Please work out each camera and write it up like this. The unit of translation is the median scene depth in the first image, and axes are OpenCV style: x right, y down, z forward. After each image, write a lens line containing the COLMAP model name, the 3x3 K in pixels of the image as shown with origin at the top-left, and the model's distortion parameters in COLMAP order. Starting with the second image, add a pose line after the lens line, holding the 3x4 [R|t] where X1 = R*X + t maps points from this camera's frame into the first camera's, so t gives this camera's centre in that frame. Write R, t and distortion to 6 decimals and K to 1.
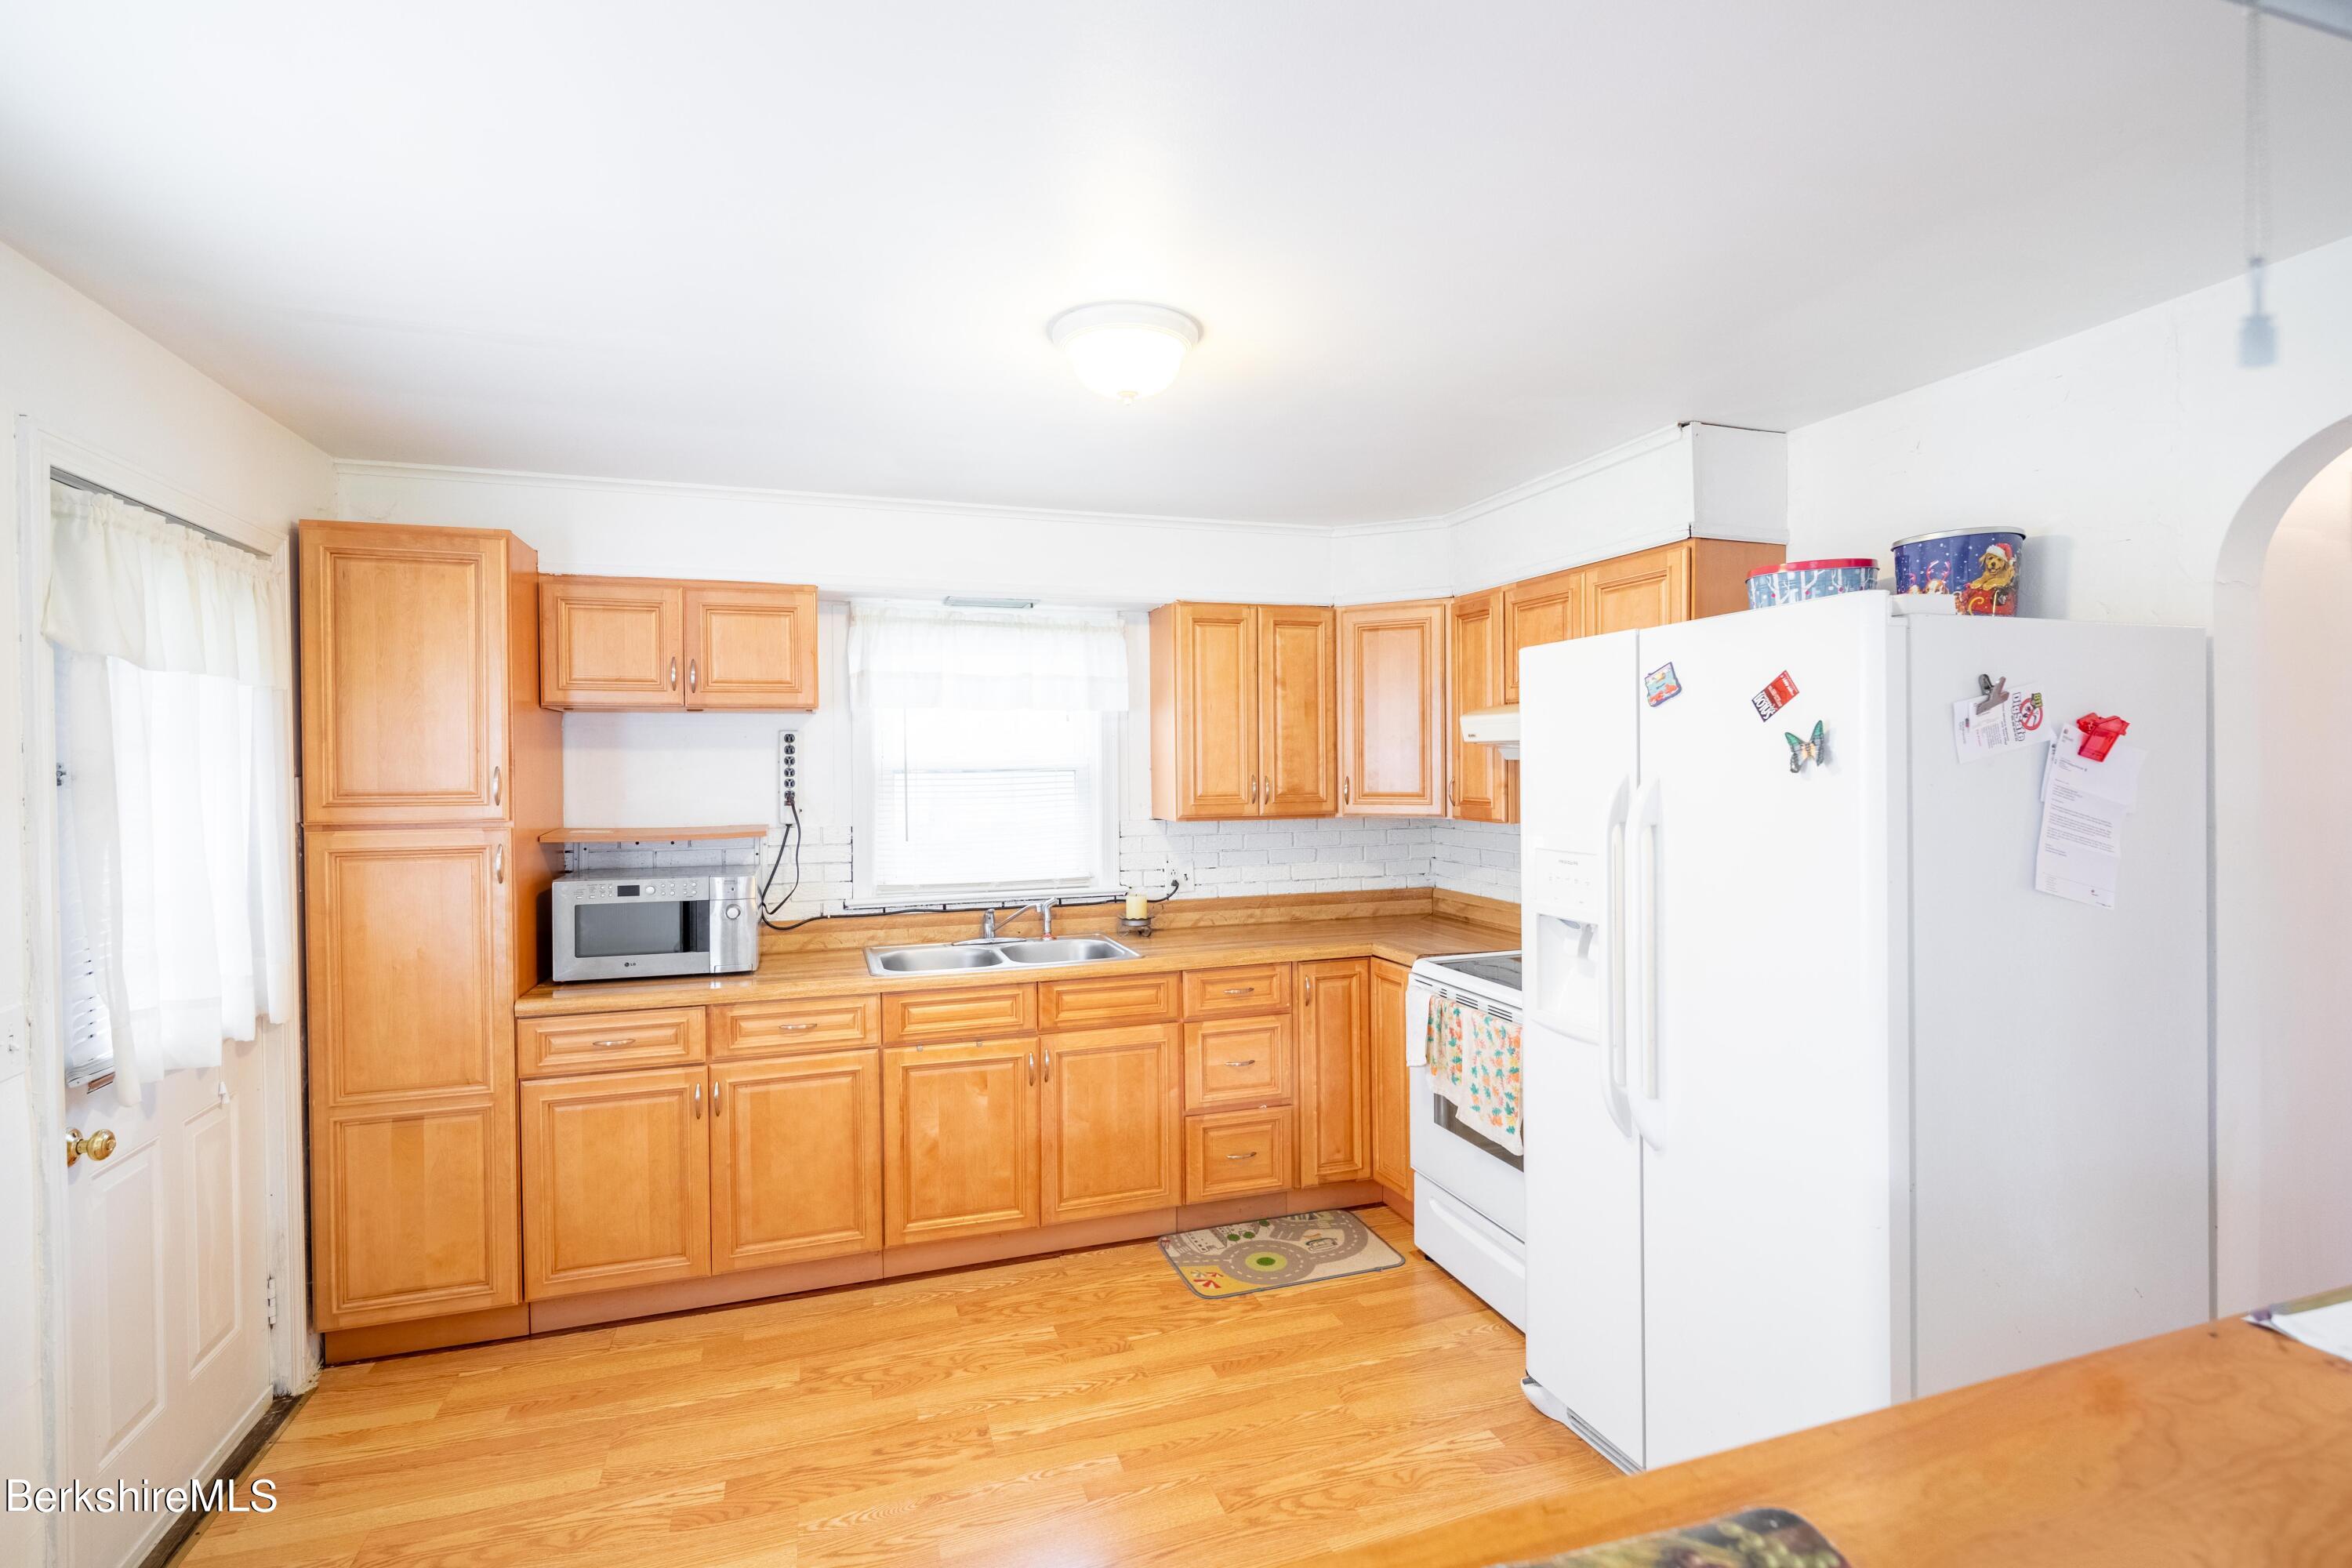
lens RADIAL K [[1087.5, 0, 1174.6], [0, 1087.5, 777.4], [0, 0, 1]] dist [-0.001266, 0.000088]
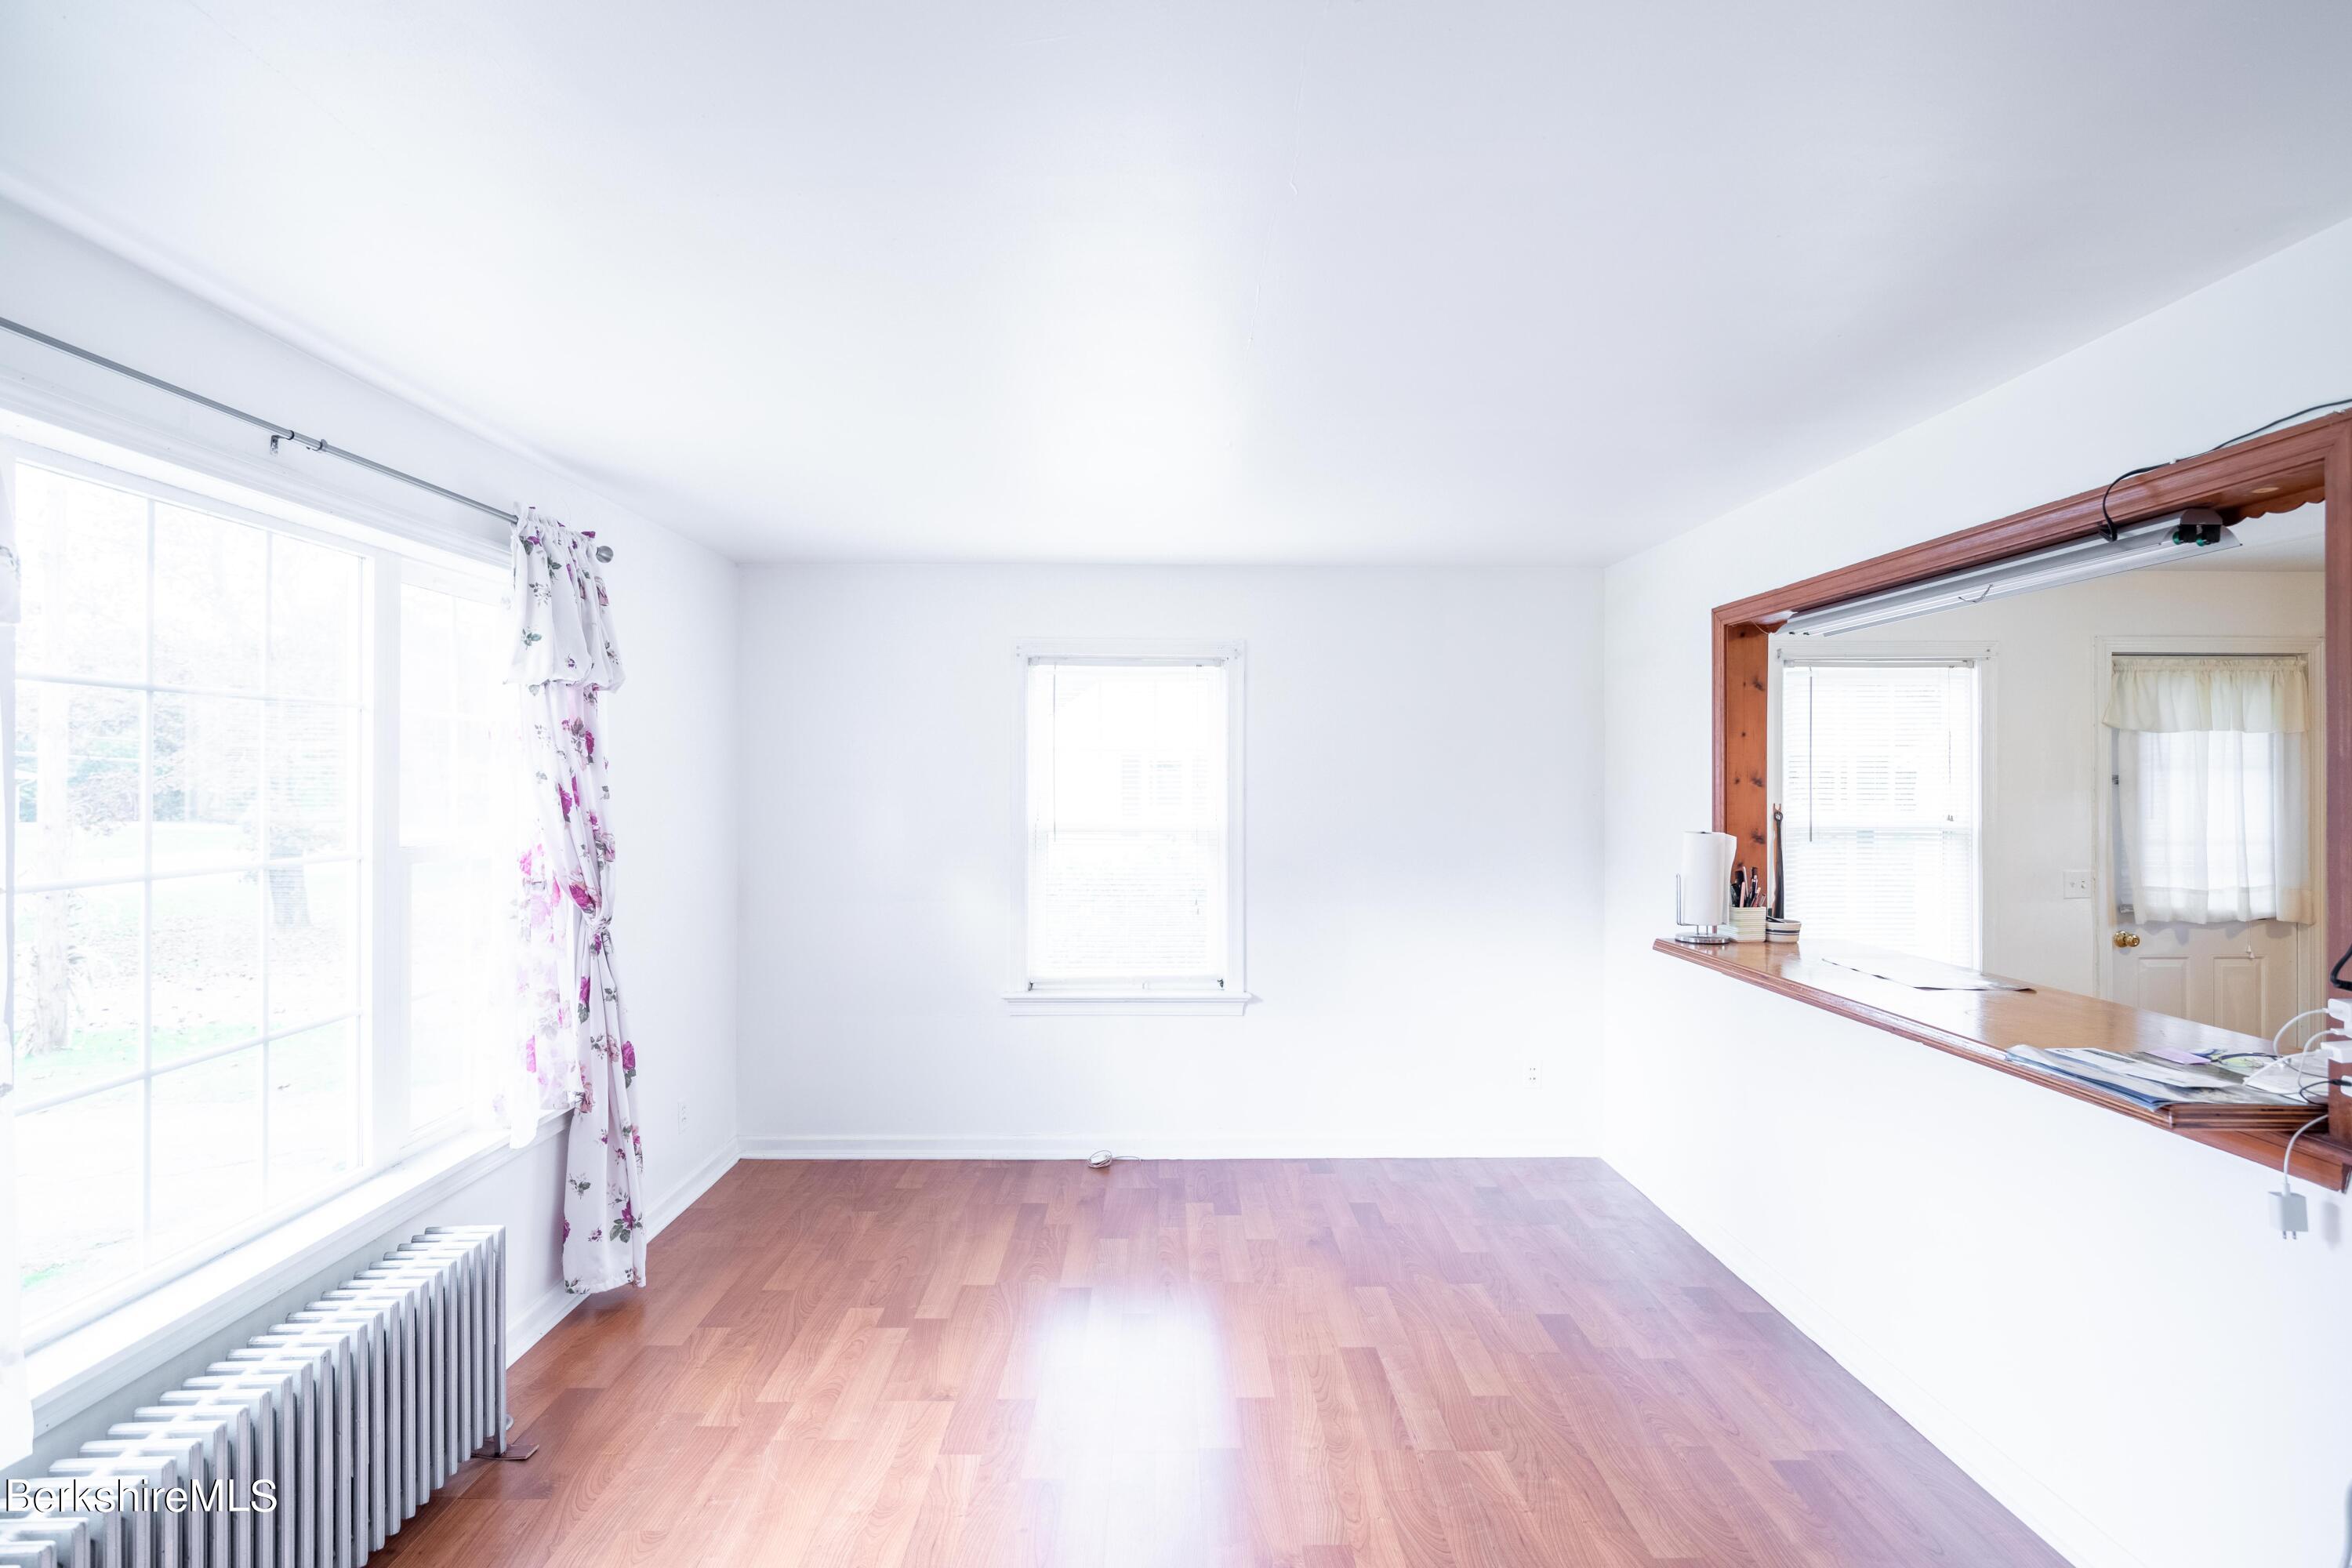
lens RADIAL K [[1087.5, 0, 1174.6], [0, 1087.5, 777.4], [0, 0, 1]] dist [-0.001266, 0.000088]
pose [[-0.304600, 0.009261, -0.952435, 1.137752], [-0.007265, 0.999901, 0.012046, -0.013873], [0.952453, 0.010588, -0.304502, -0.150427]]
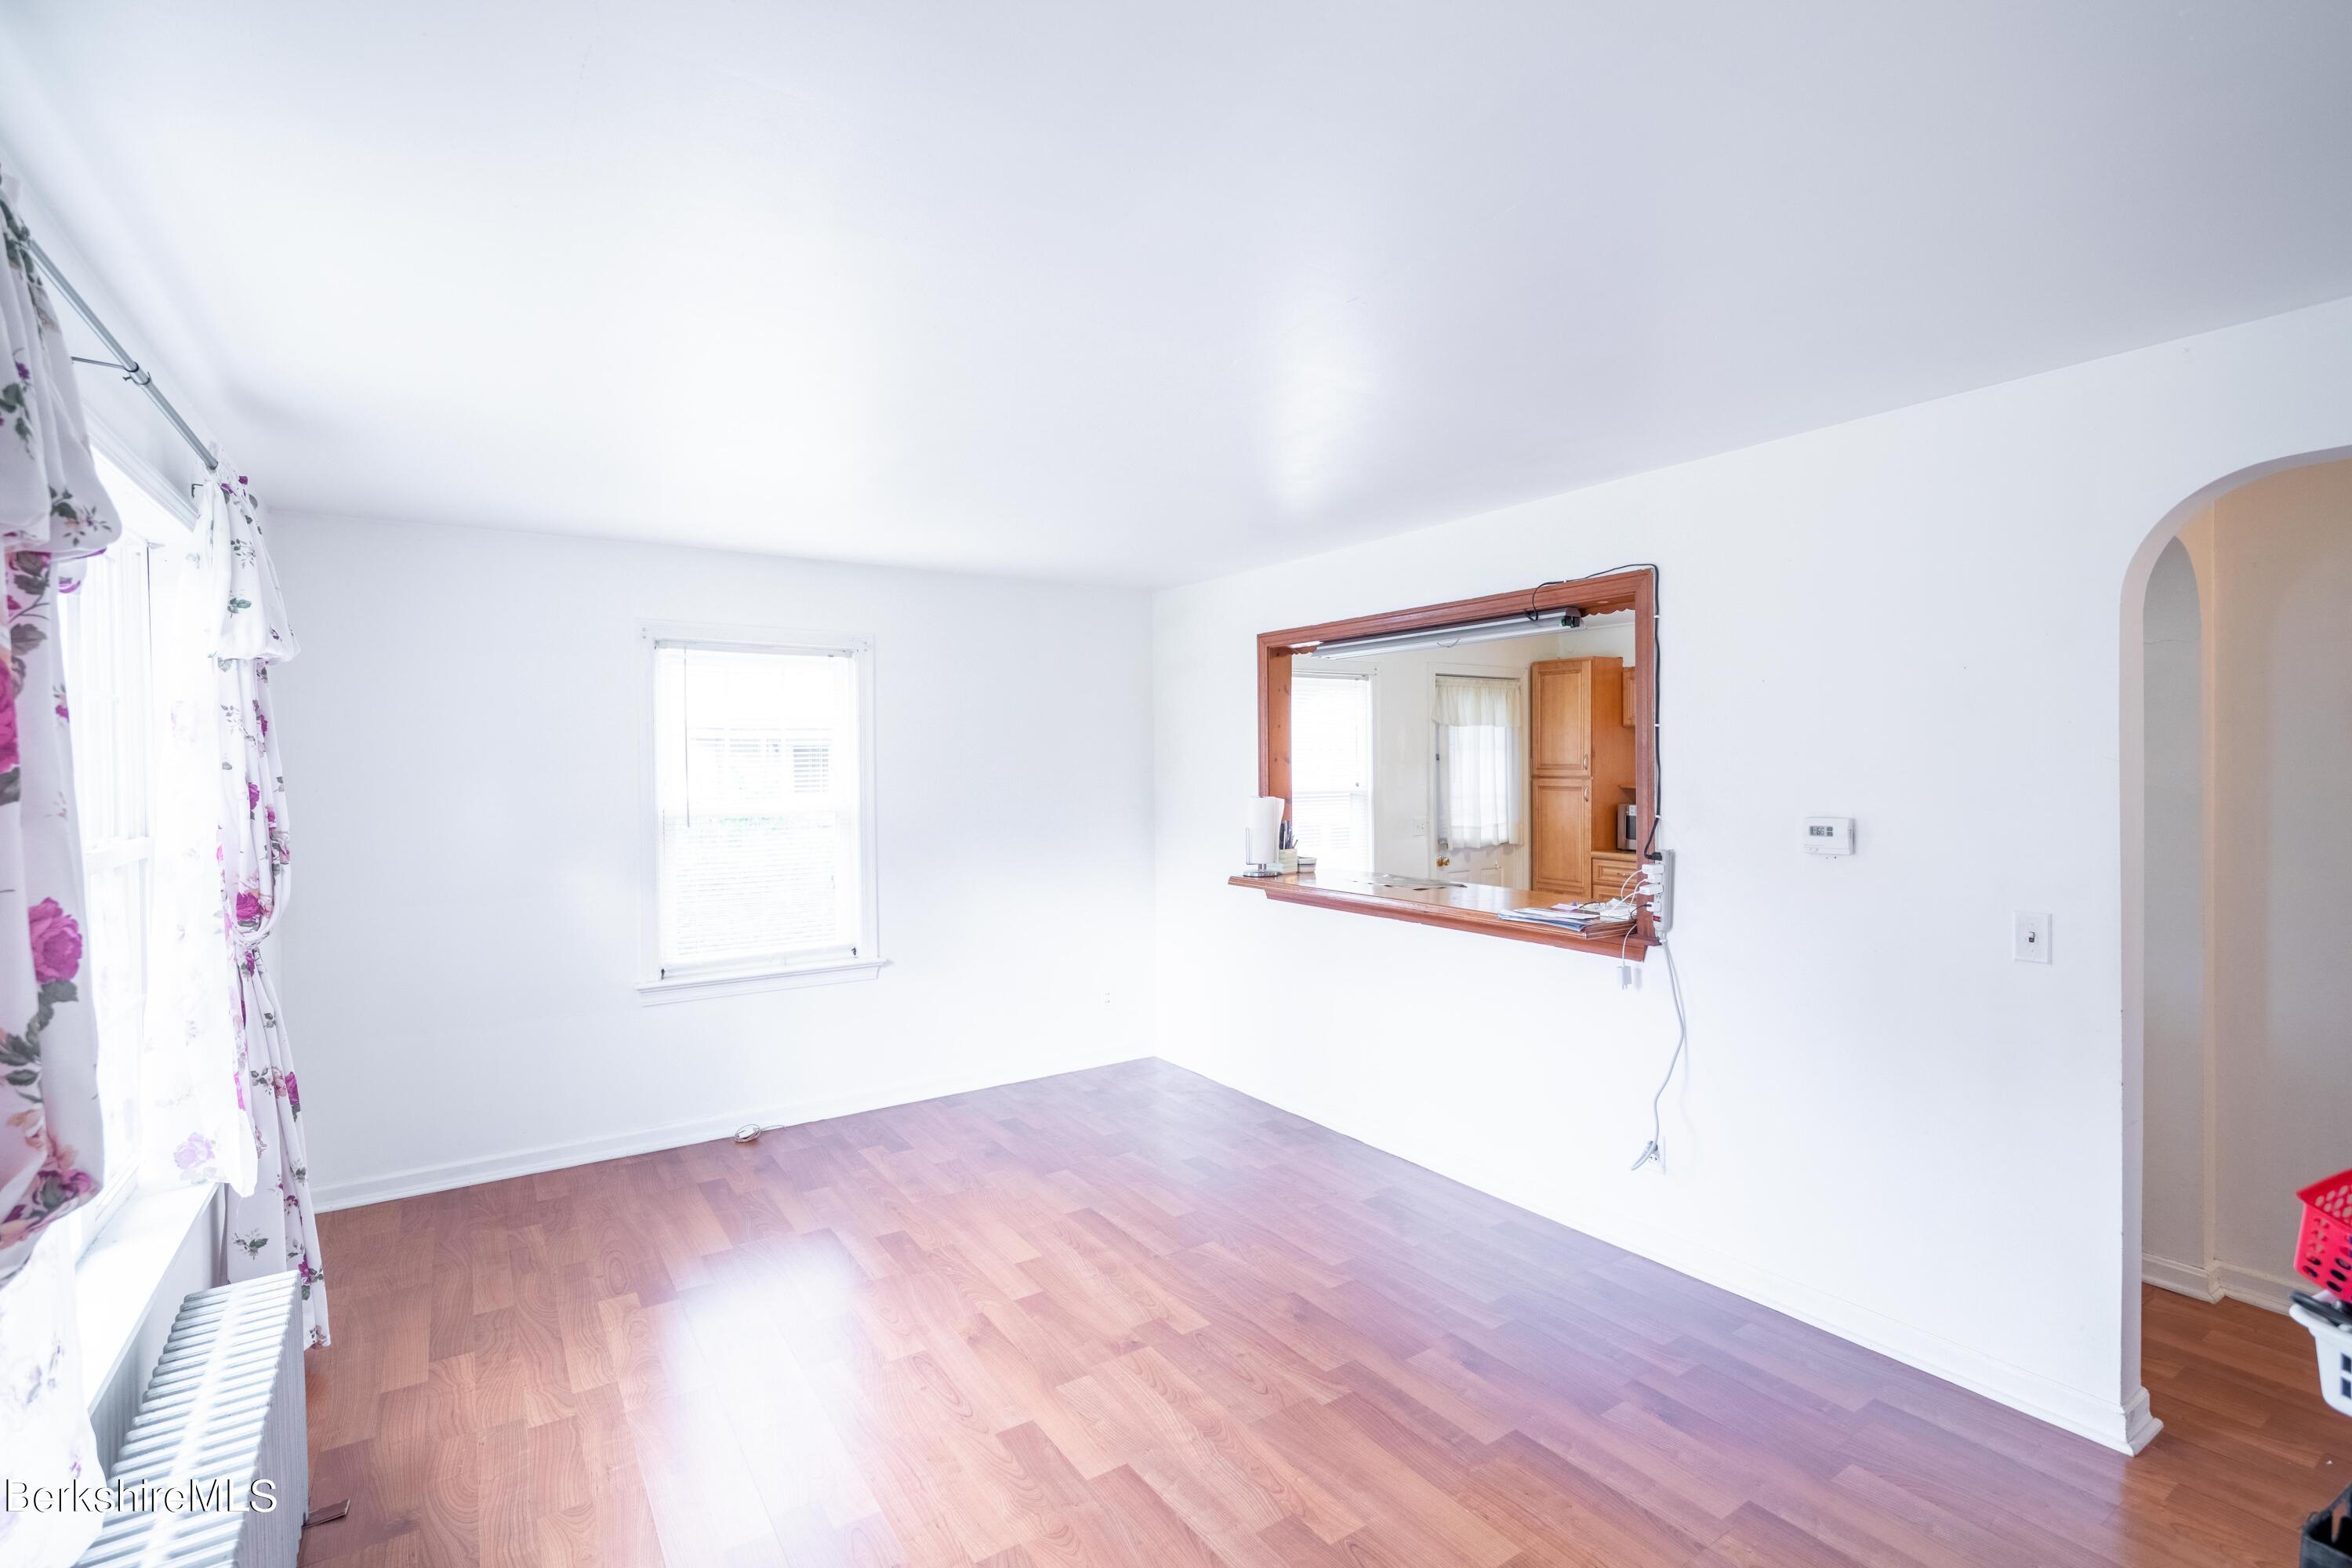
lens RADIAL K [[1087.5, 0, 1174.6], [0, 1087.5, 777.4], [0, 0, 1]] dist [-0.001266, 0.000088]
pose [[0.266657, 0.024339, -0.963484, 1.363073], [-0.003418, 0.999699, 0.024307, -0.012731], [0.963786, -0.003188, 0.266660, -0.499071]]
